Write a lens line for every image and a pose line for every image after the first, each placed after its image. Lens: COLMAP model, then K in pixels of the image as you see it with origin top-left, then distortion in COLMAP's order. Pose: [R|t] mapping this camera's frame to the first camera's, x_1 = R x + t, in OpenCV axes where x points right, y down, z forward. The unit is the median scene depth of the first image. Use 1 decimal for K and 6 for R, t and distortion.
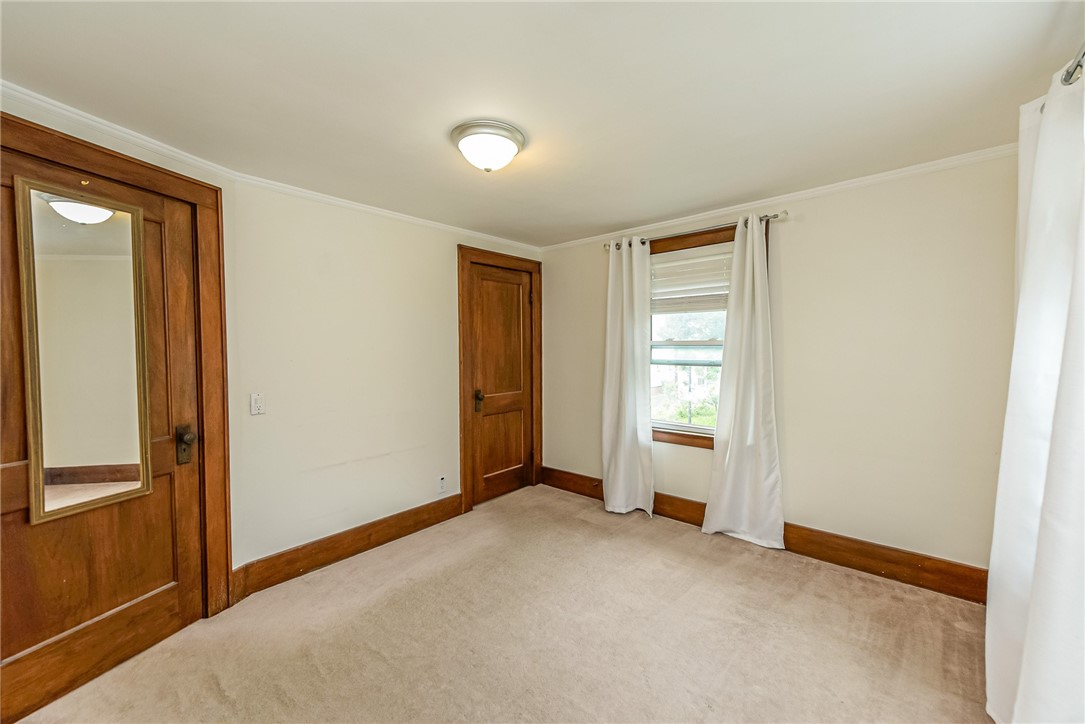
lens RADIAL K [[424.5, 0, 564.0], [0, 424.5, 361.5], [0, 0, 1]] dist [0.010179, 0.000487]
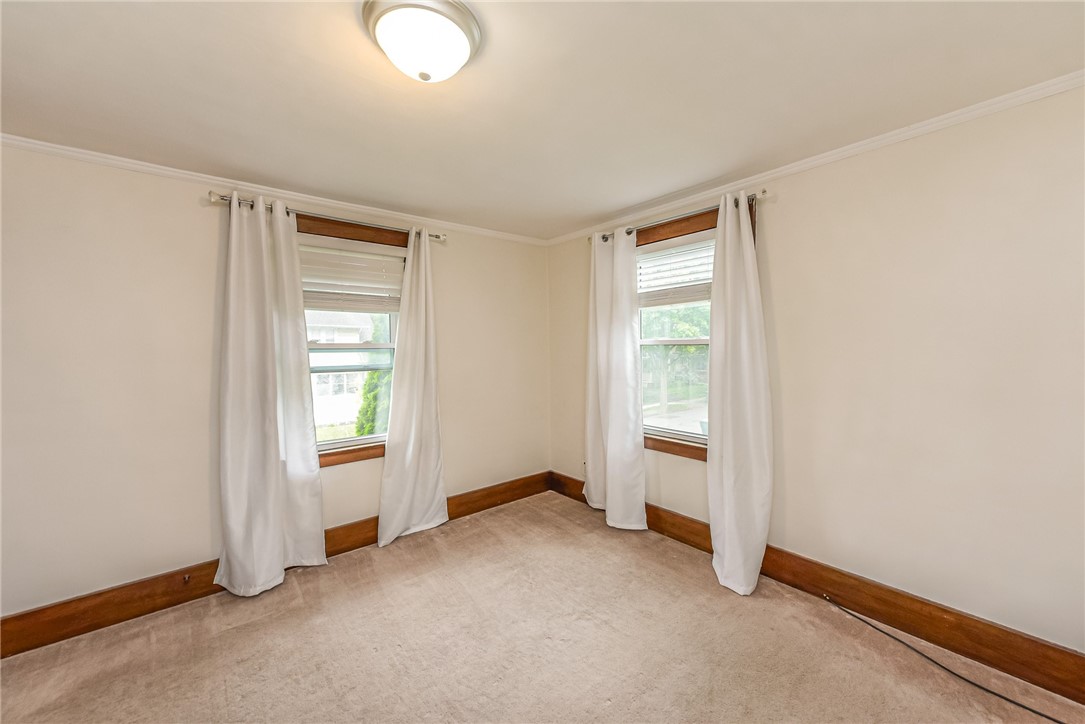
lens RADIAL K [[424.5, 0, 533.1], [0, 424.5, 361.7], [0, 0, 1]] dist [0.010179, 0.000487]
pose [[0.188712, -0.033221, 0.981470, -0.525437], [0.043986, 0.998711, 0.025347, -0.017595], [-0.981047, 0.038387, 0.189930, 0.476709]]
